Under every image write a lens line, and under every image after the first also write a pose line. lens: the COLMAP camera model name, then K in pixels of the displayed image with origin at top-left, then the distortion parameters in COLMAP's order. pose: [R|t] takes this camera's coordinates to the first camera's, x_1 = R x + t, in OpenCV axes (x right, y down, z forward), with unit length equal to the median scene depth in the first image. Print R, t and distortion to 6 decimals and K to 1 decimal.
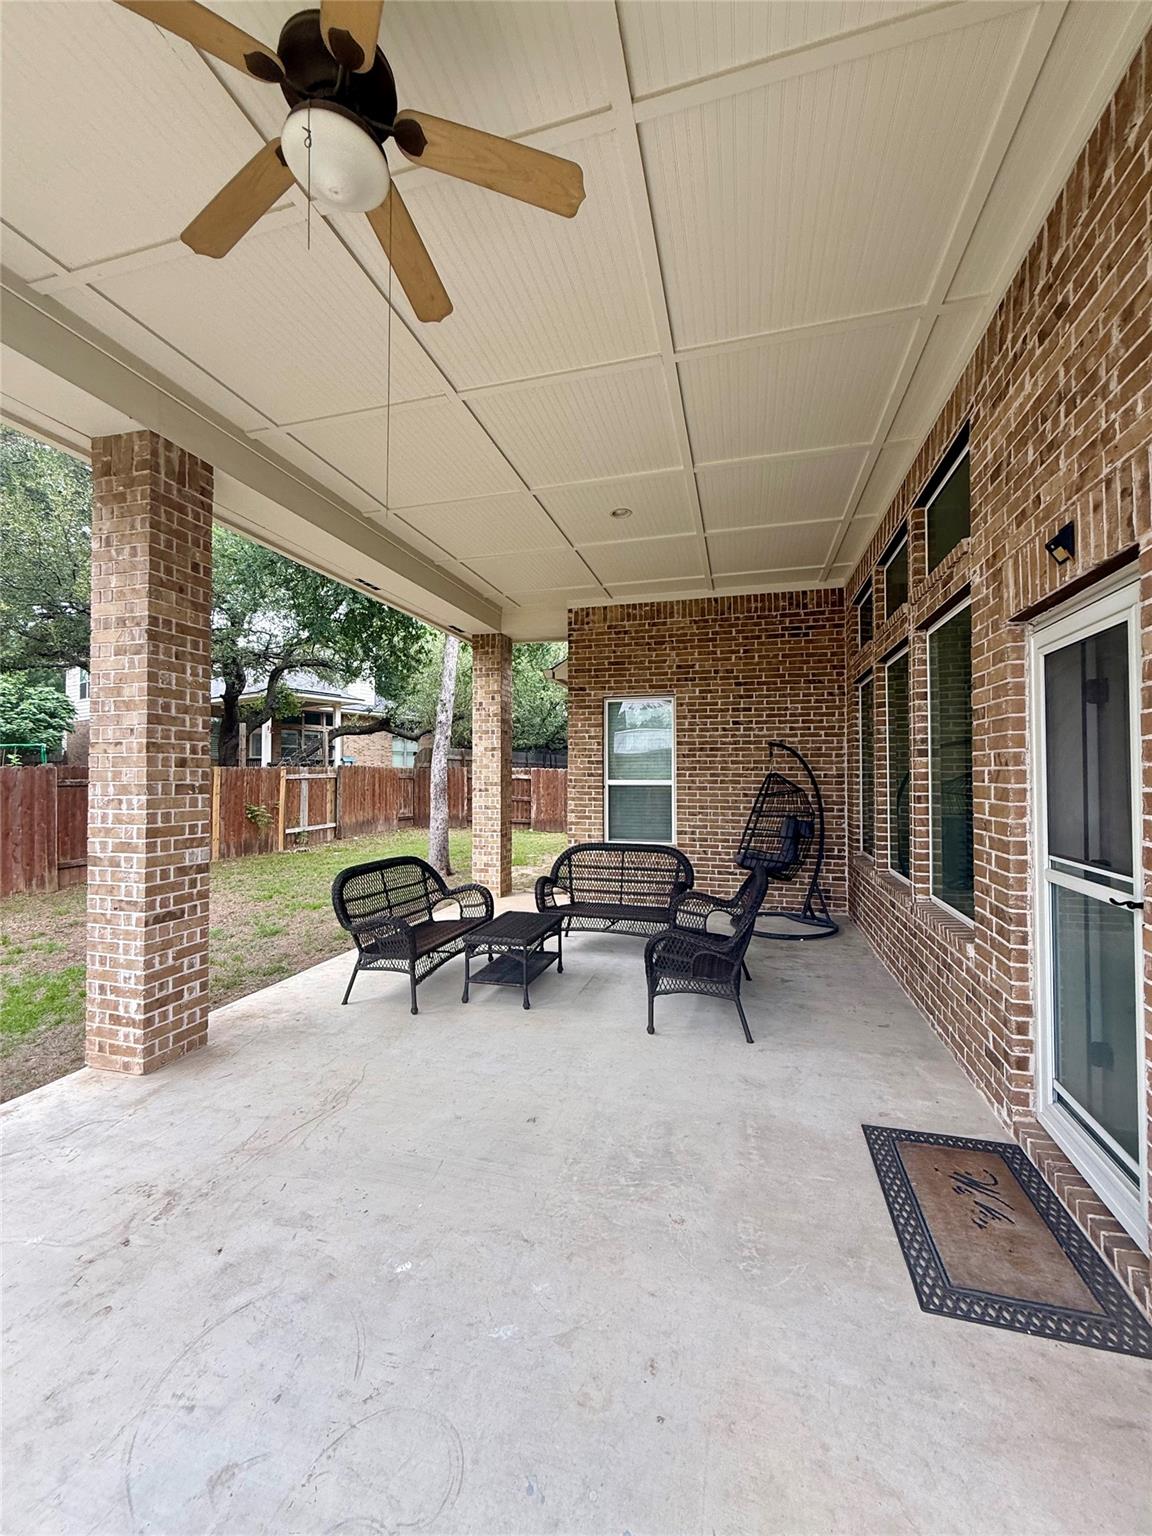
lens RADIAL K [[611.5, 0, 575.3], [0, 611.5, 763.6], [0, 0, 1]] dist [-0.001962, -0.000136]
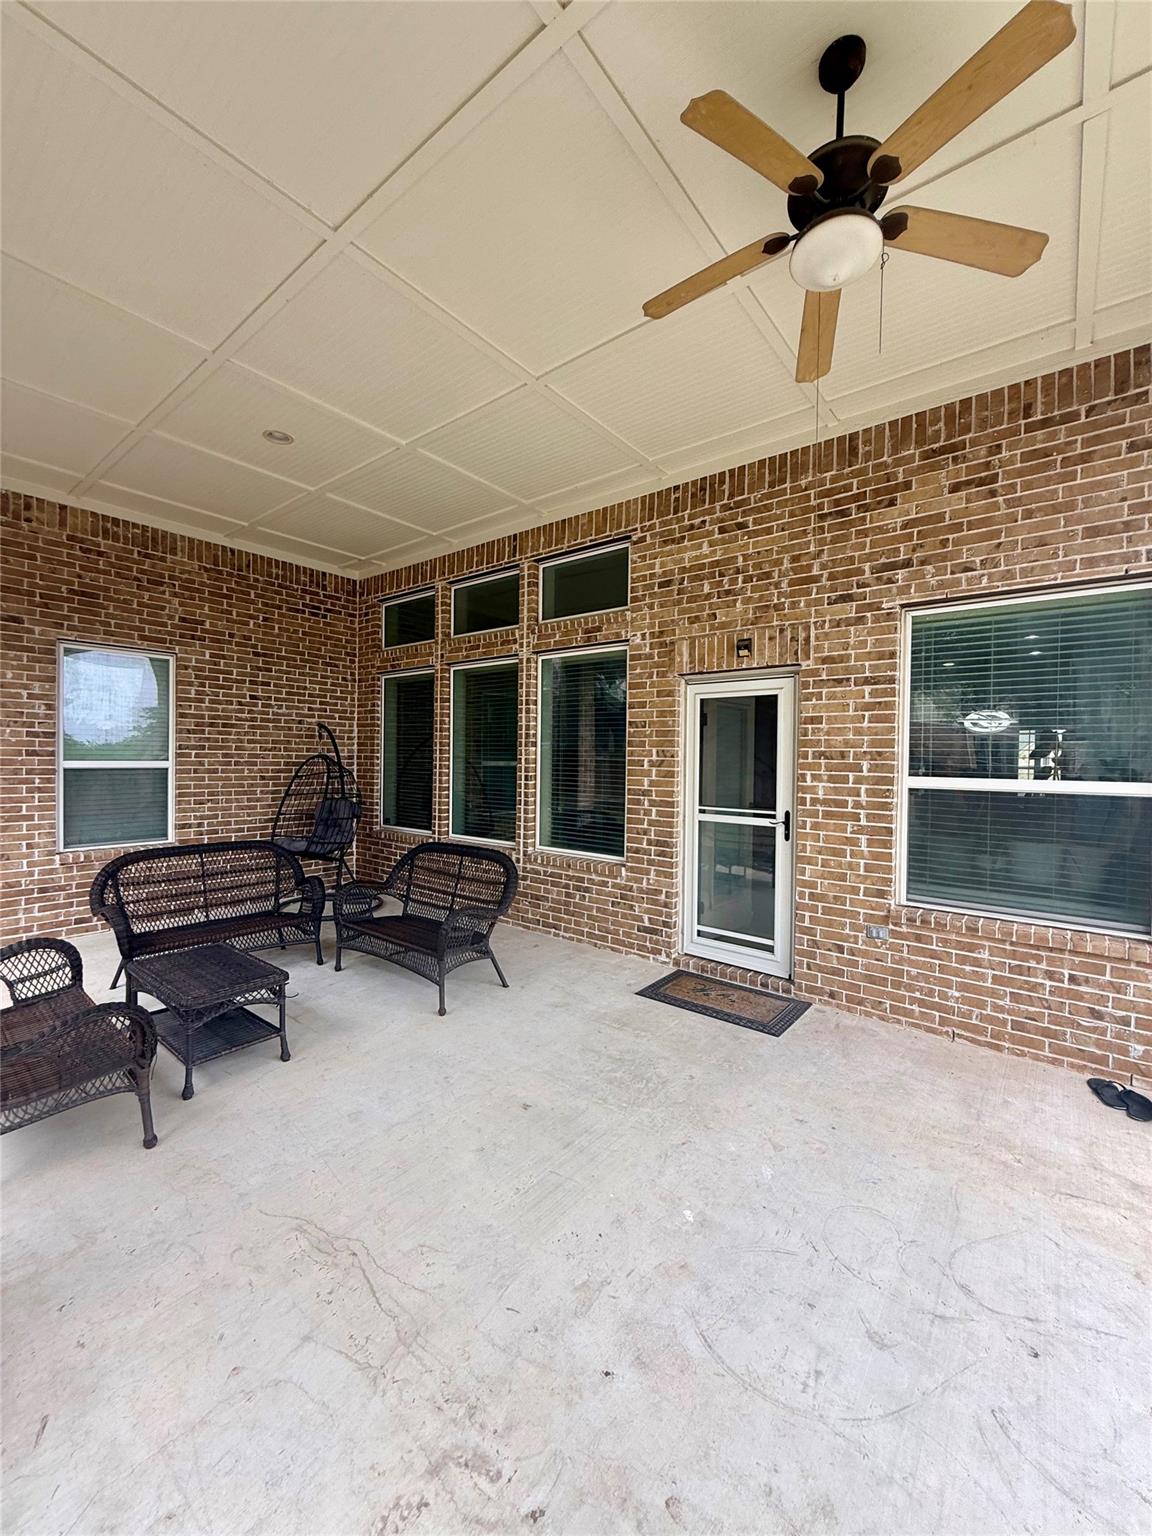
lens RADIAL K [[611.5, 0, 575.3], [0, 611.5, 763.6], [0, 0, 1]] dist [-0.001962, -0.000136]
pose [[0.390301, -0.003912, 0.920679, -0.379482], [-0.031732, 0.999340, 0.017698, -0.000648], [-0.920141, -0.036122, 0.389919, 0.217957]]
